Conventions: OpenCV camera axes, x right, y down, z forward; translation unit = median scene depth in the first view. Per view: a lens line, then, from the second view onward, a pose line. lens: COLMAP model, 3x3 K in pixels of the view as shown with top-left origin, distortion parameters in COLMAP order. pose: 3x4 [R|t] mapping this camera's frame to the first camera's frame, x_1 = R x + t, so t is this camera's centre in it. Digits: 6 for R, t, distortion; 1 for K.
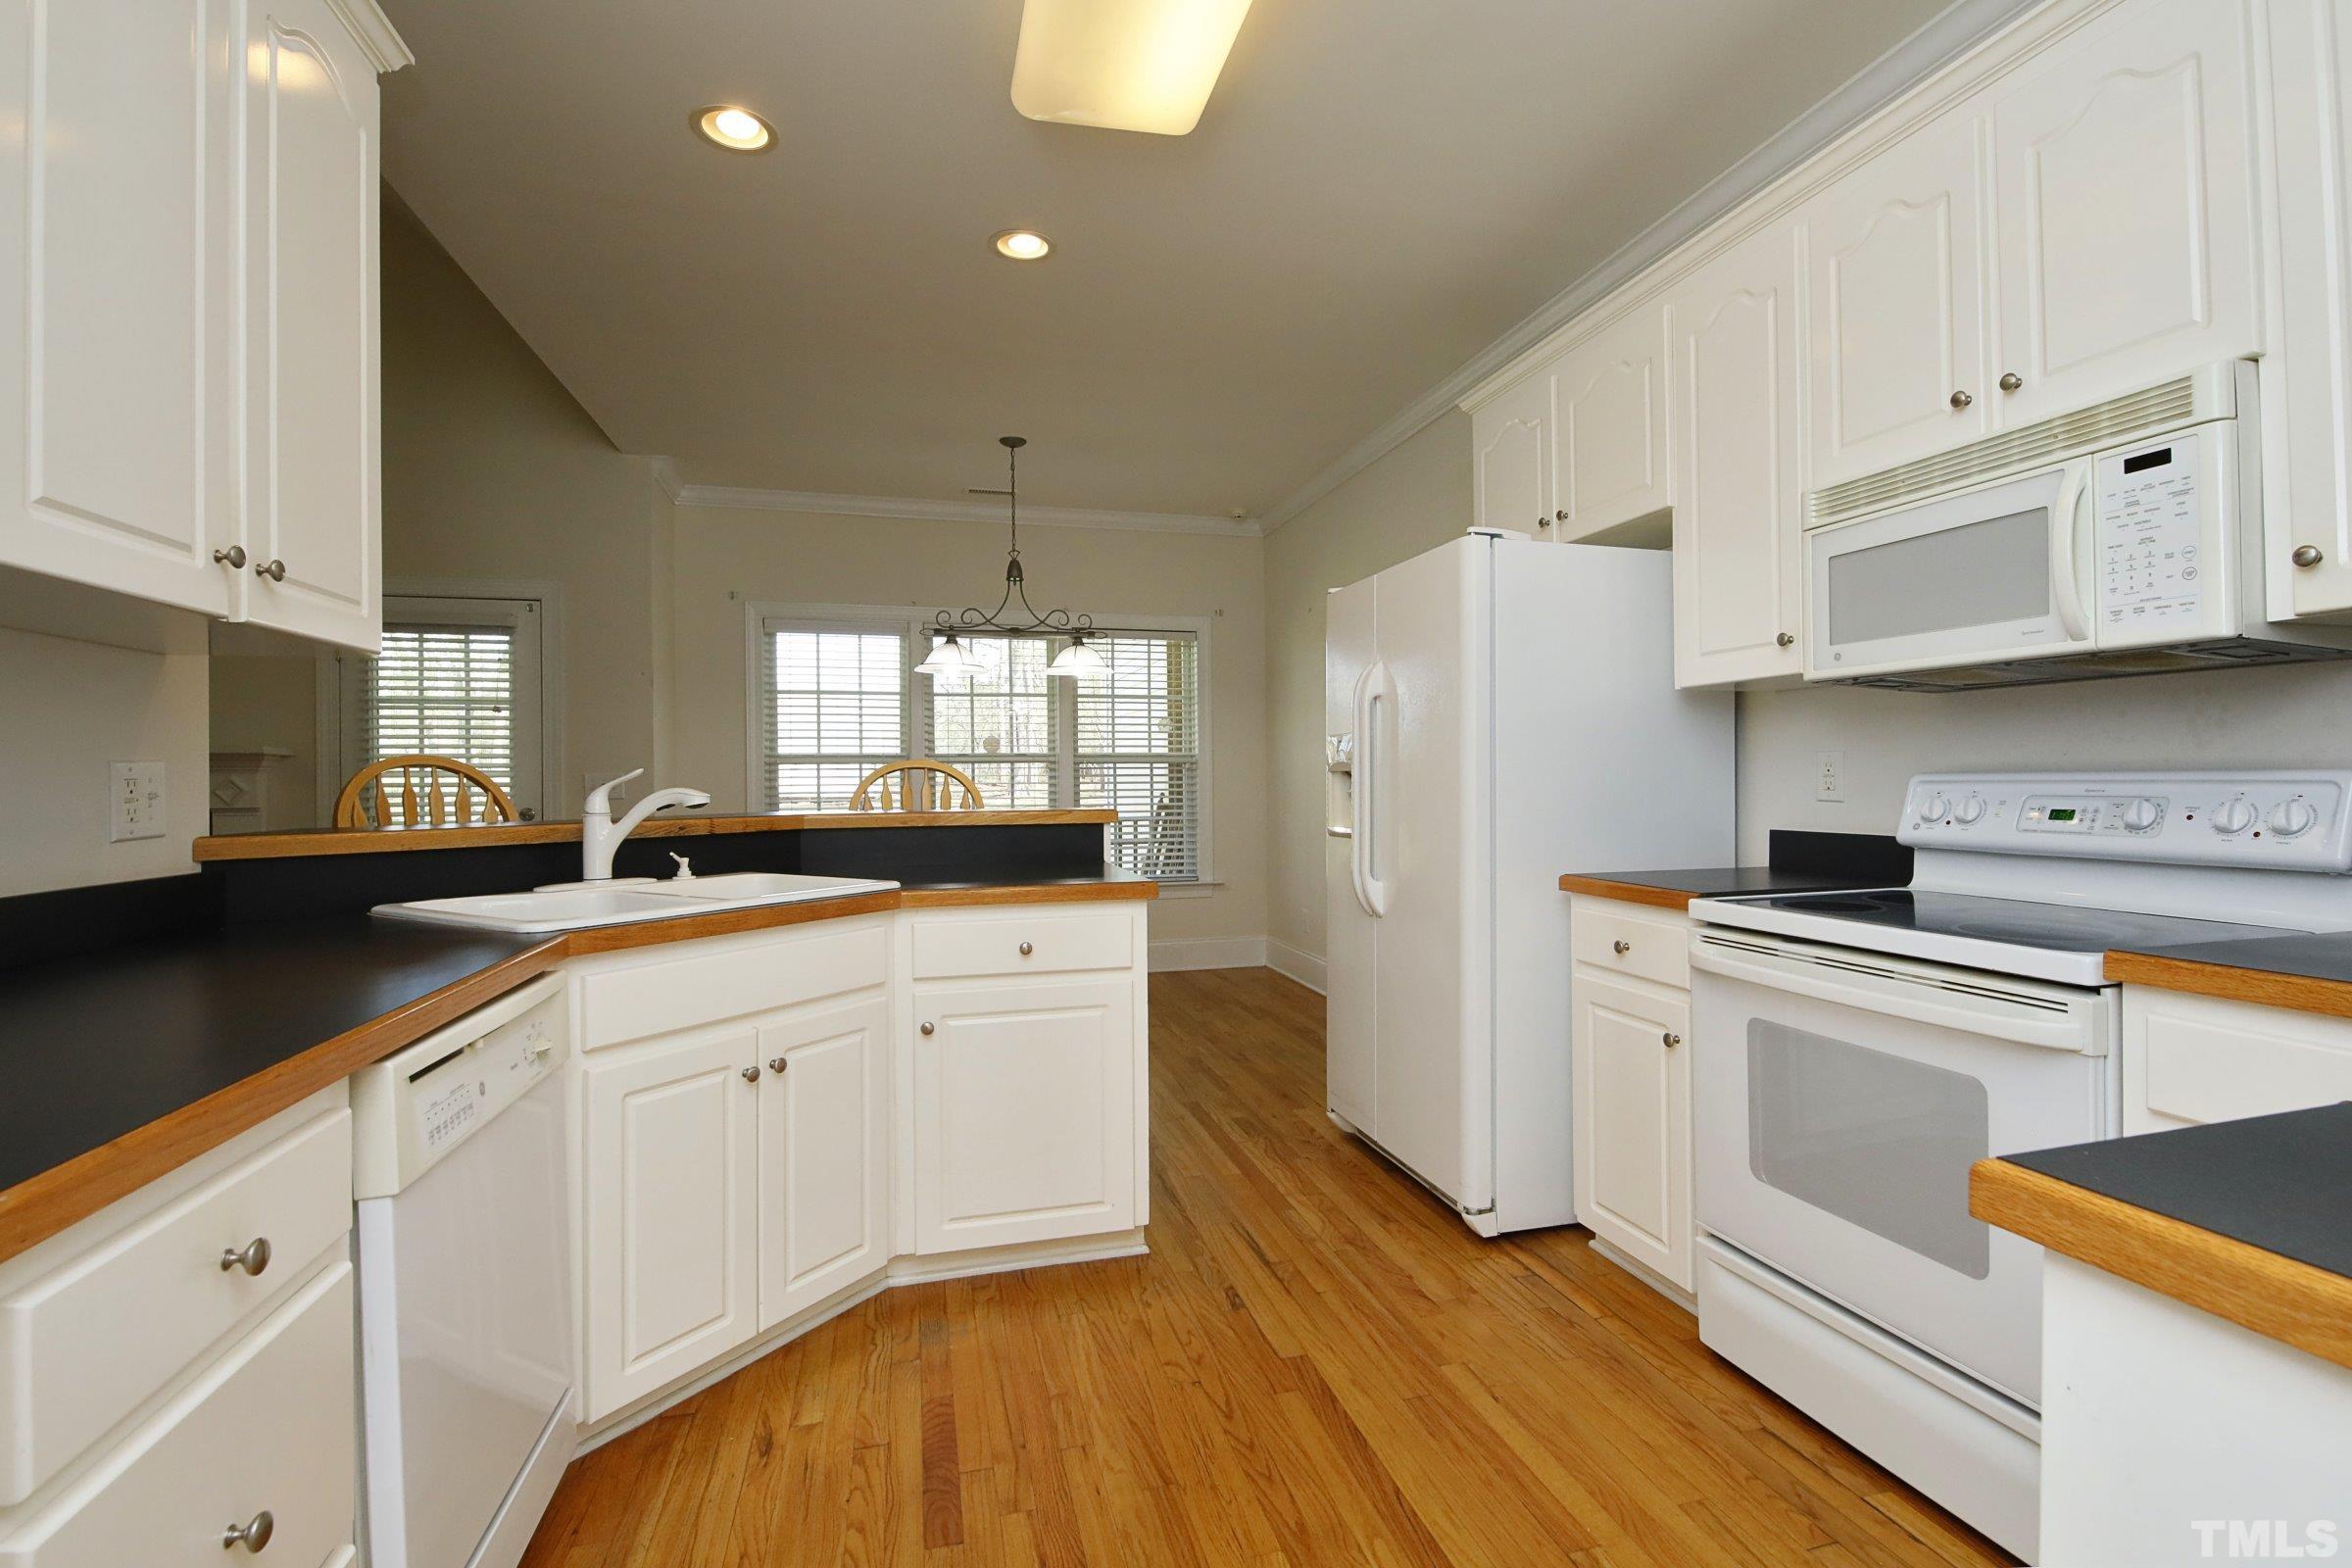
lens RADIAL K [[1063.8, 0, 1190.8], [0, 1063.8, 759.0], [0, 0, 1]] dist [-0.003502, -0.000555]
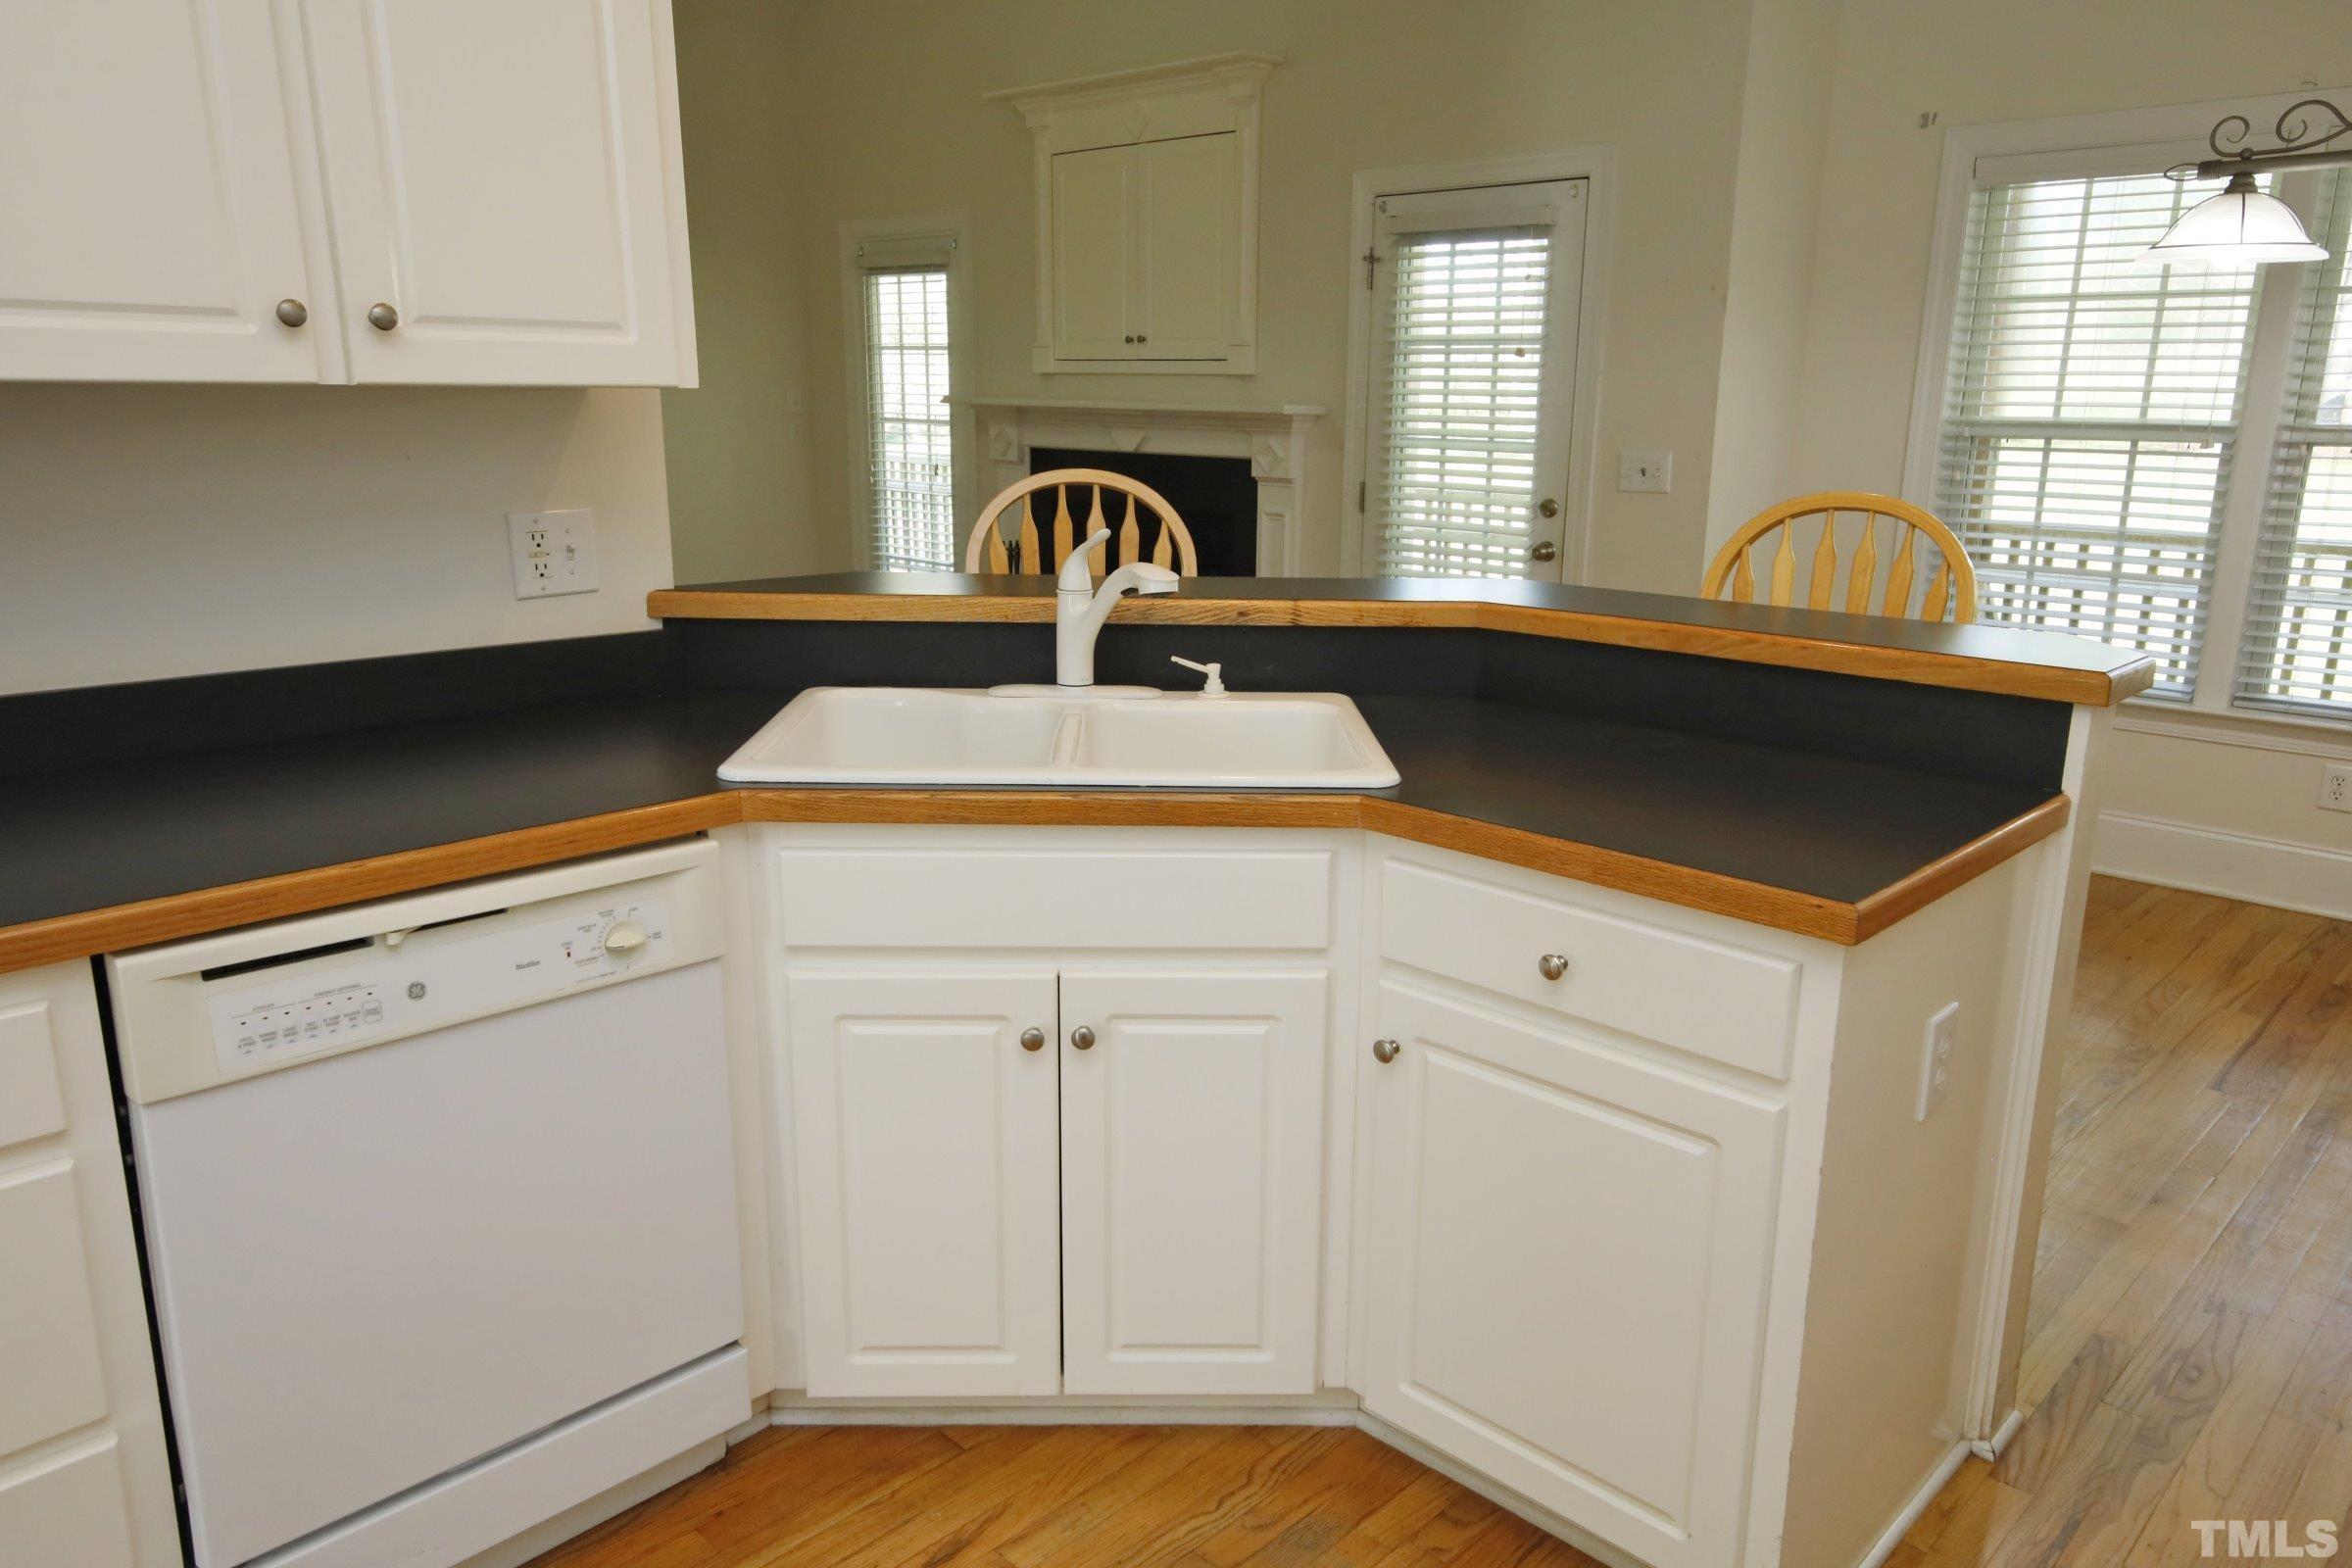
lens RADIAL K [[1614.8, 0, 1176.0], [0, 1614.8, 784.0], [0, 0, 1]] dist [0.000136, 0.001920]
pose [[0.512186, 0.215474, -0.831406, 0.269299], [0.002085, 0.967703, 0.252083, -0.065156], [0.858872, -0.130847, 0.495195, 0.400849]]
